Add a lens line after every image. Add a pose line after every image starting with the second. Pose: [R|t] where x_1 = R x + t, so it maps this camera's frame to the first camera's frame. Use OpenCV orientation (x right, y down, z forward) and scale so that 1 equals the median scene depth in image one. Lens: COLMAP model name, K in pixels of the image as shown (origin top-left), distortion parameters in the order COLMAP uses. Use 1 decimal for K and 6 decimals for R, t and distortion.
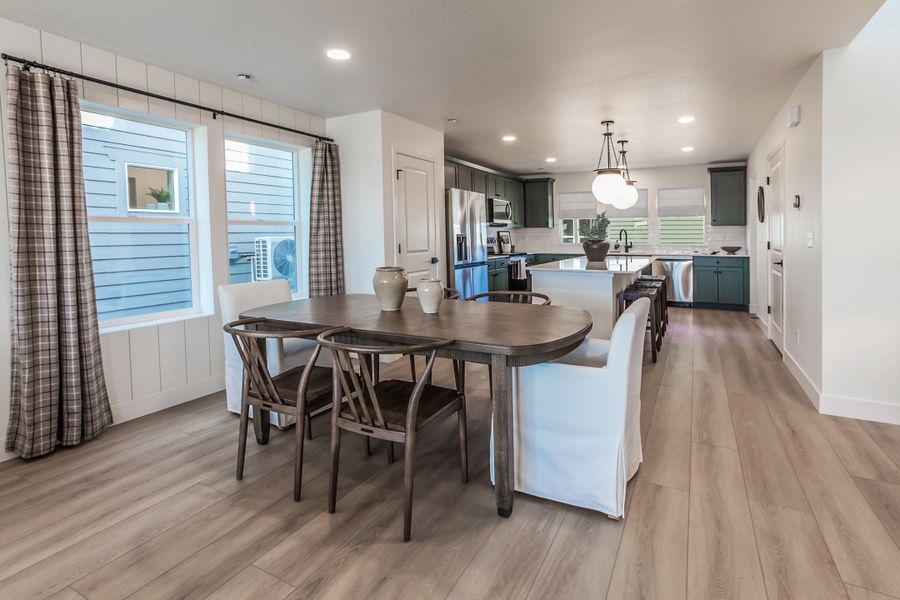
lens RADIAL K [[451.9, 0, 440.5], [0, 451.9, 252.4], [0, 0, 1]] dist [-0.035591, 0.019482]
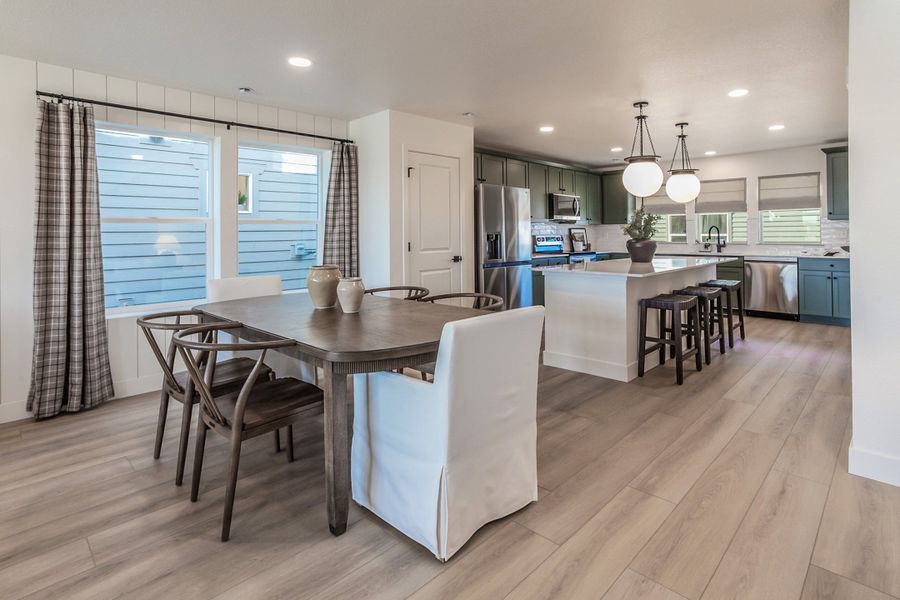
lens RADIAL K [[459.9, 0, 449.8], [0, 459.9, 233.1], [0, 0, 1]] dist [-0.040990, 0.021702]
pose [[0.963367, -0.002819, -0.268171, 0.426048], [-0.006854, 0.999359, -0.035129, -0.006302], [0.268099, 0.035680, 0.962731, 0.086412]]
